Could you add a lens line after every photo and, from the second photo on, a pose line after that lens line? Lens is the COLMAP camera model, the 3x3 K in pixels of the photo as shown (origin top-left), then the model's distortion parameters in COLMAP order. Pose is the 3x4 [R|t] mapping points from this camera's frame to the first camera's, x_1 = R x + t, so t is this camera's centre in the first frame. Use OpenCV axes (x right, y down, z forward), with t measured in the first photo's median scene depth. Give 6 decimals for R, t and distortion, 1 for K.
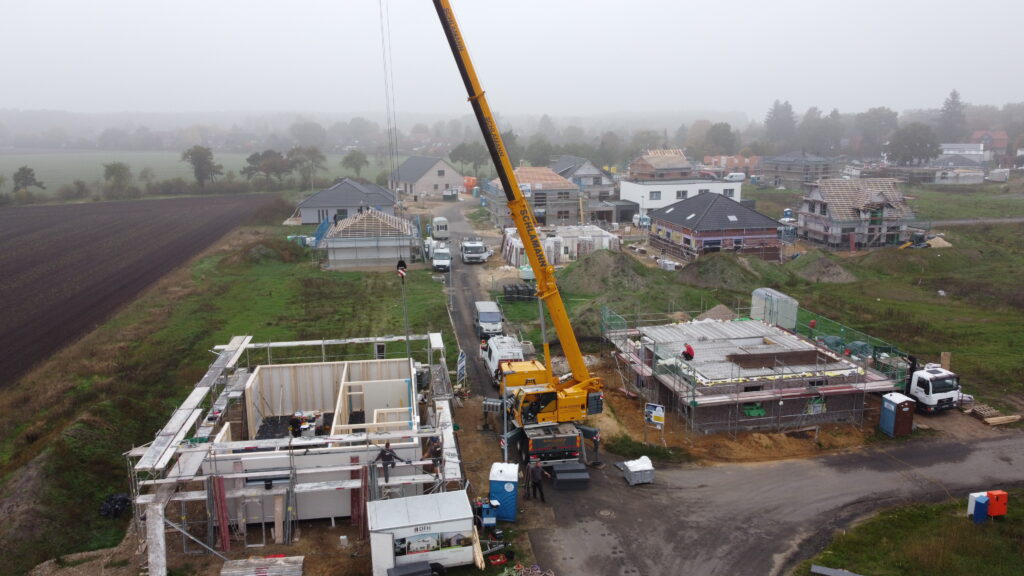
lens RADIAL K [[785.3, 0, 512.0], [0, 785.3, 288.0], [0, 0, 1]] dist [-0.002729, 0.002802]
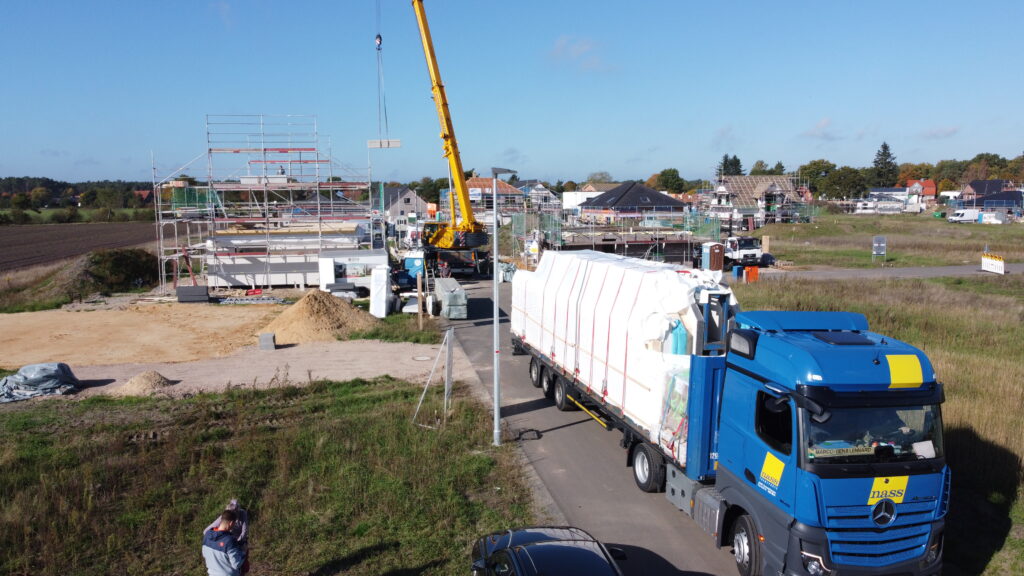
lens RADIAL K [[785.3, 0, 512.0], [0, 785.3, 288.0], [0, 0, 1]] dist [-0.002729, 0.002802]
pose [[0.999572, -0.003538, 0.029043, 0.021577], [0.006290, 0.995437, -0.095211, 0.073992], [-0.028574, 0.095352, 0.995033, -0.075725]]
